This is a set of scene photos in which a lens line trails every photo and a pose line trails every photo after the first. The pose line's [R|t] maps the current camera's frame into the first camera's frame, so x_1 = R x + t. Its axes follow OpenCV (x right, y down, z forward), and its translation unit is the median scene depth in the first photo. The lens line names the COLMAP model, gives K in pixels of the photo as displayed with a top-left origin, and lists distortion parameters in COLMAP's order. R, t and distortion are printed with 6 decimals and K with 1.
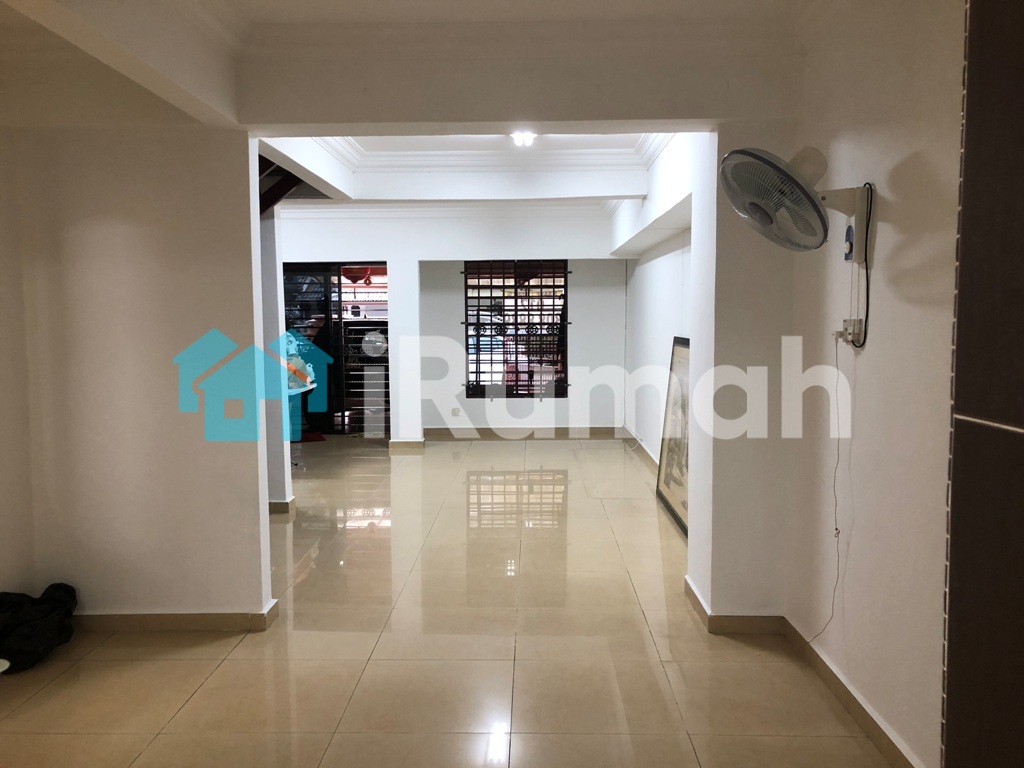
lens RADIAL K [[843.5, 0, 512.0], [0, 843.5, 384.0], [0, 0, 1]] dist [0.071636, -0.001524]
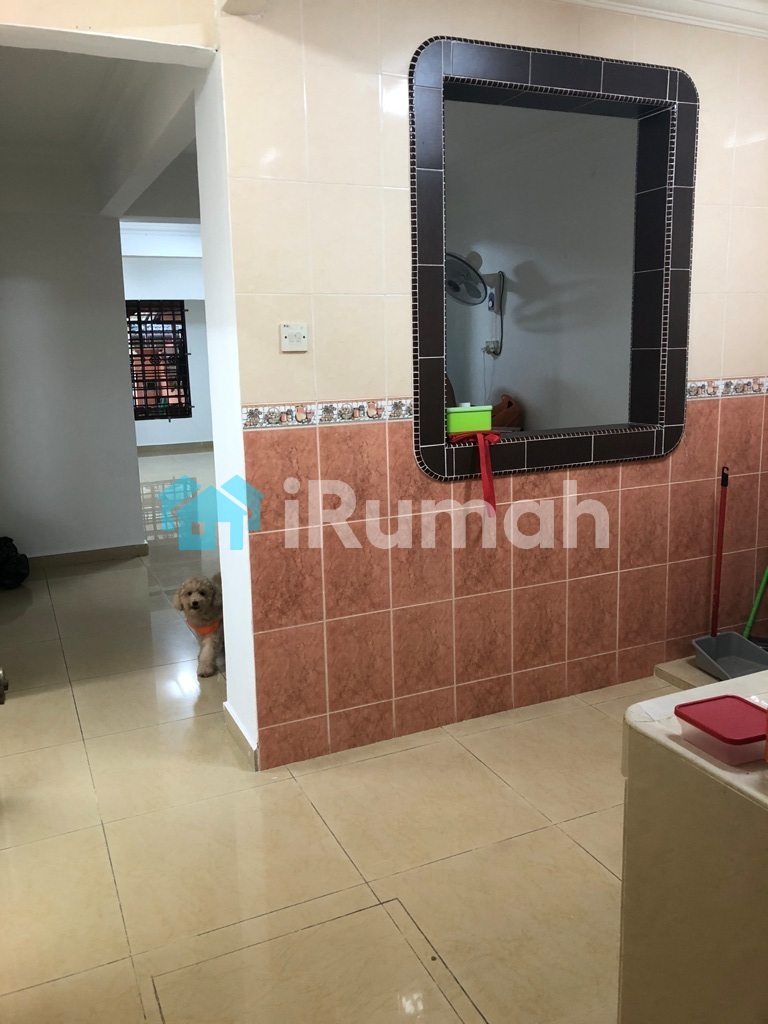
lens RADIAL K [[839.2, 0, 384.0], [0, 839.2, 512.0], [0, 0, 1]] dist [0.001582, -0.000297]
pose [[0.900846, -0.091779, 0.424327, -0.678488], [0.046346, 0.992144, 0.116200, 0.078015], [-0.431659, -0.085012, 0.898022, -0.655173]]
